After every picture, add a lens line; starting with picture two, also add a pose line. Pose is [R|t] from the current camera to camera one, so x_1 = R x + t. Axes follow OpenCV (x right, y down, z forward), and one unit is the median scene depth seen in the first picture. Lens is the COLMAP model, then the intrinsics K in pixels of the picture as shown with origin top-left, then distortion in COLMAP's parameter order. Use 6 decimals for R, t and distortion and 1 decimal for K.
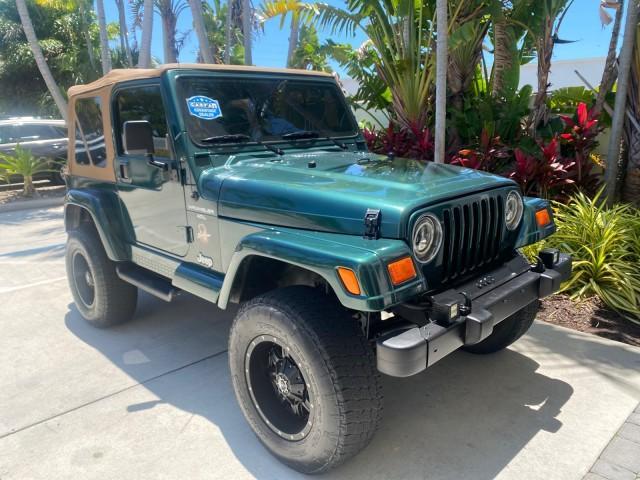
lens RADIAL K [[491.2, 0, 322.7], [0, 491.2, 238.5], [0, 0, 1]] dist [0.024264, -0.026905]
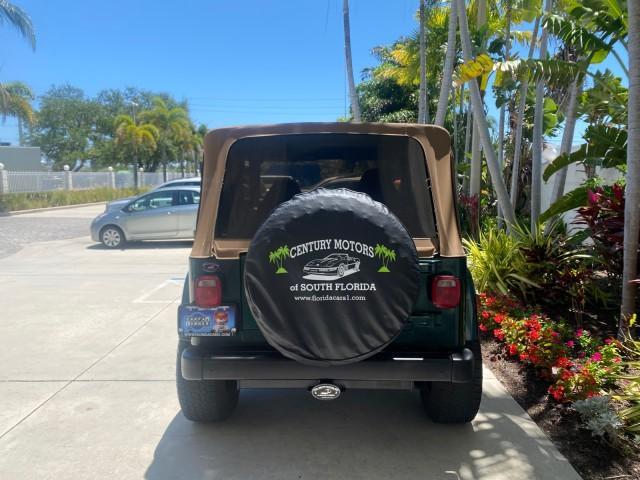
lens RADIAL K [[491.2, 0, 320.5], [0, 491.2, 237.5], [0, 0, 1]] dist [0.024264, -0.026905]
pose [[0.712805, 0.091254, -0.695401, 0.586942], [-0.165294, 0.985428, -0.040117, -0.069446], [0.681606, 0.143541, 0.717502, 0.197503]]
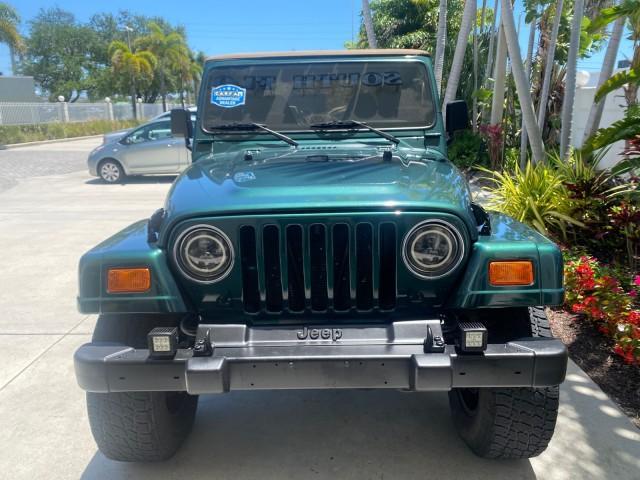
lens RADIAL K [[491.2, 0, 320.5], [0, 491.2, 237.9], [0, 0, 1]] dist [0.024264, -0.026905]
pose [[0.707564, 0.182199, -0.682757, 0.465789], [-0.162088, 0.982274, 0.094151, -0.070175], [0.687809, 0.044049, 0.724554, 0.273642]]
